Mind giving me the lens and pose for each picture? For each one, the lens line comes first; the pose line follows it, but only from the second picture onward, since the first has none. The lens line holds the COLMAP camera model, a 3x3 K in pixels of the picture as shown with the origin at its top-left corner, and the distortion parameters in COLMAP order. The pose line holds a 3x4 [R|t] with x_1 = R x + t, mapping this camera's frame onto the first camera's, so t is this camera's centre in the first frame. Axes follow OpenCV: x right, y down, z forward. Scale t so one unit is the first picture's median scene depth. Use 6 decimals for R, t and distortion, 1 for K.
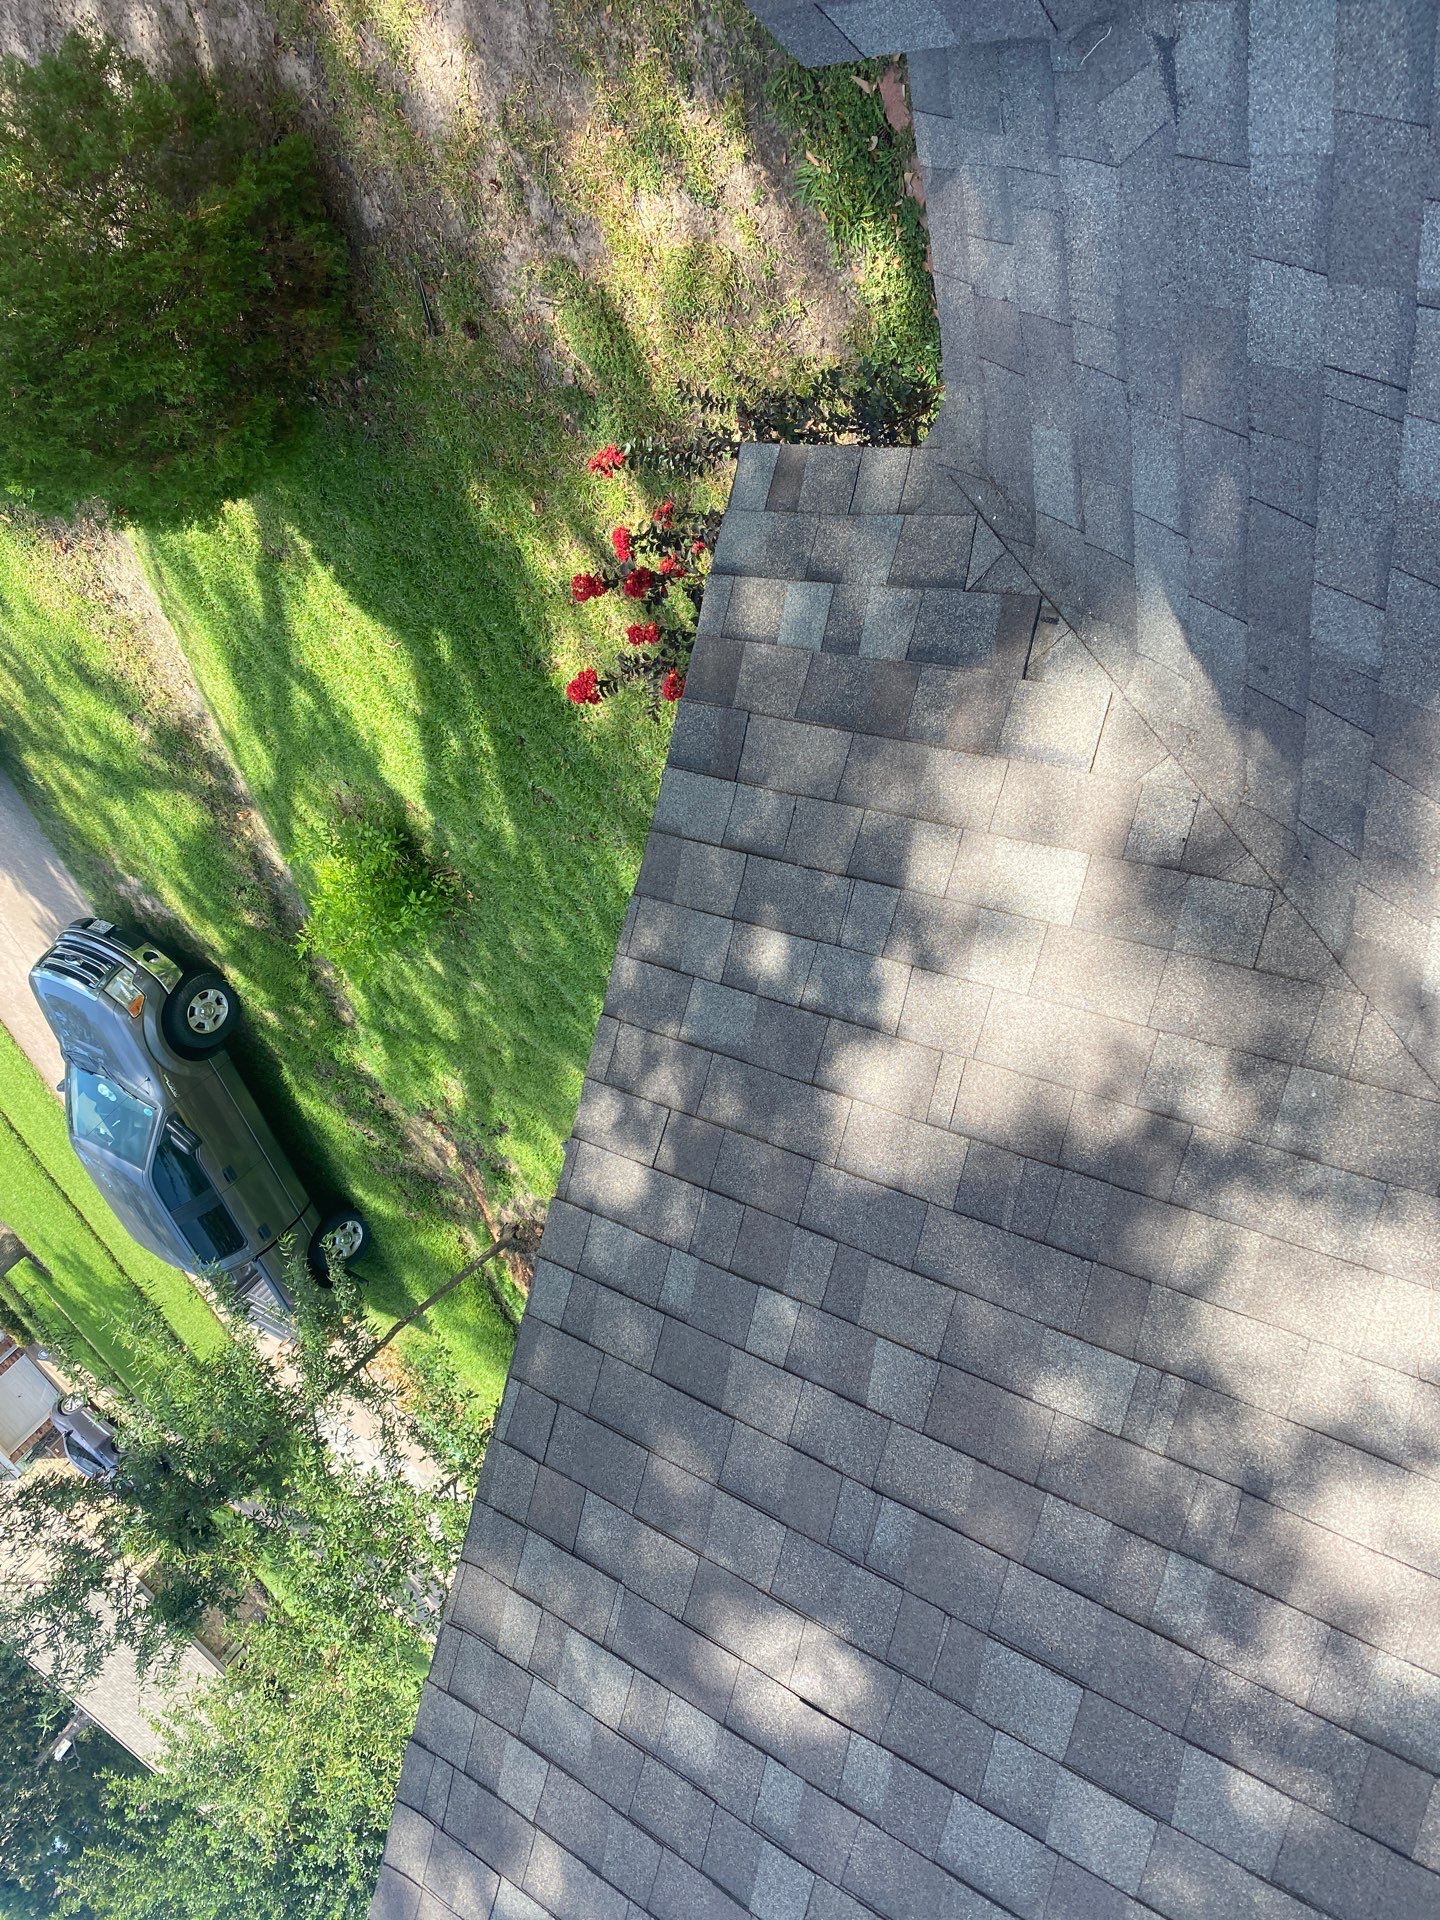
lens RADIAL K [[1469.1, 0, 708.2], [0, 1469.1, 952.5], [0, 0, 1]] dist [0.041817, -0.041938]
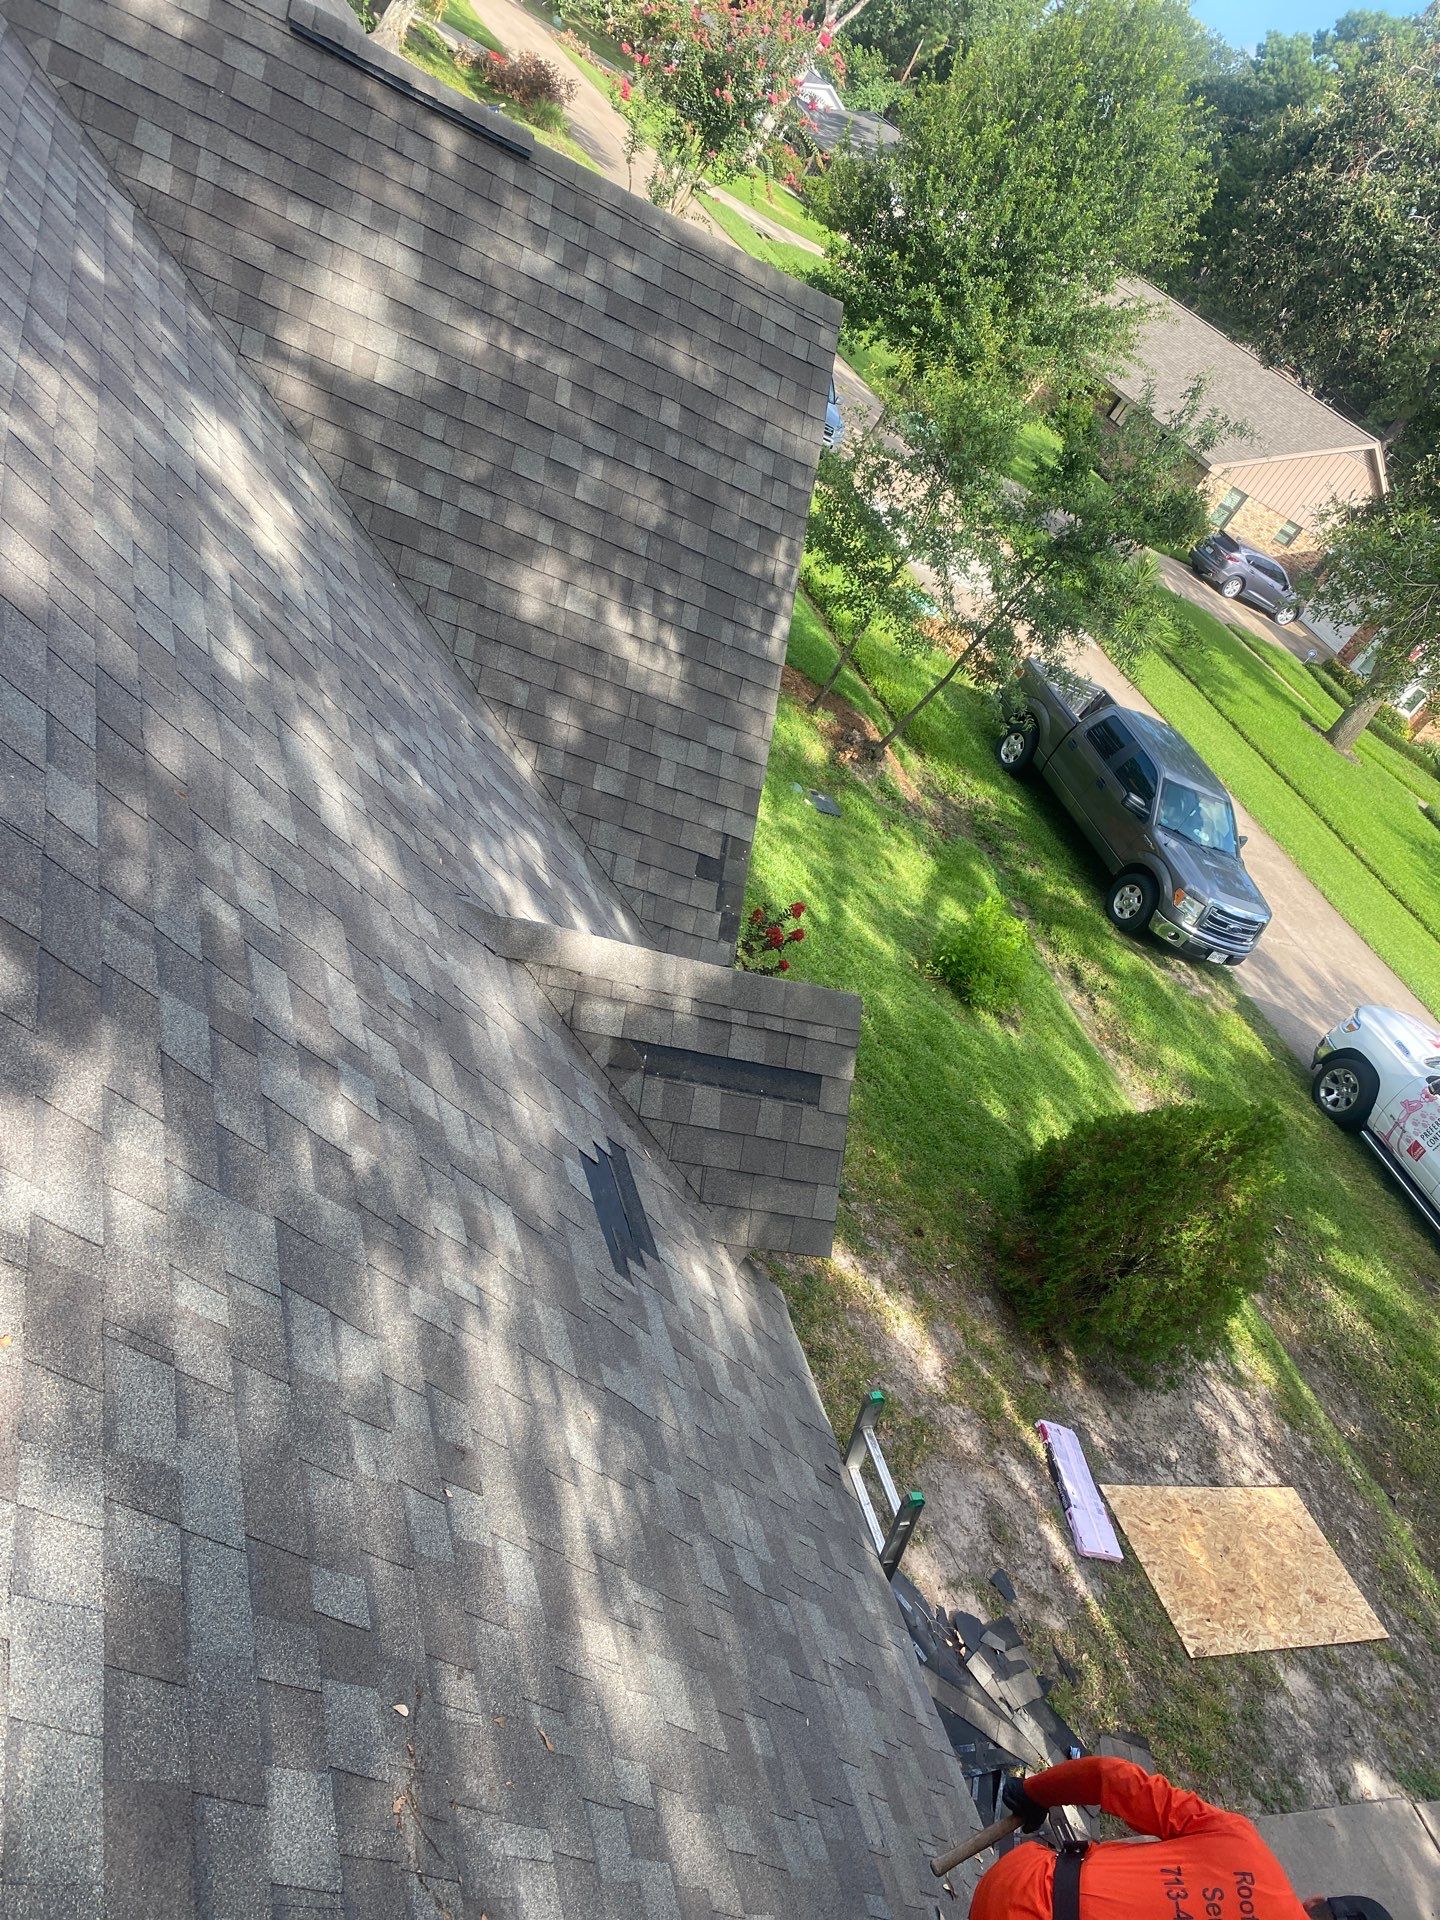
lens RADIAL K [[1469.1, 0, 734.8], [0, 1469.1, 962.3], [0, 0, 1]] dist [0.041817, -0.041938]
pose [[-0.995586, 0.093108, 0.011771, -0.005716], [-0.091259, -0.989727, 0.110058, -0.124913], [0.021897, 0.108498, 0.993855, -0.289541]]
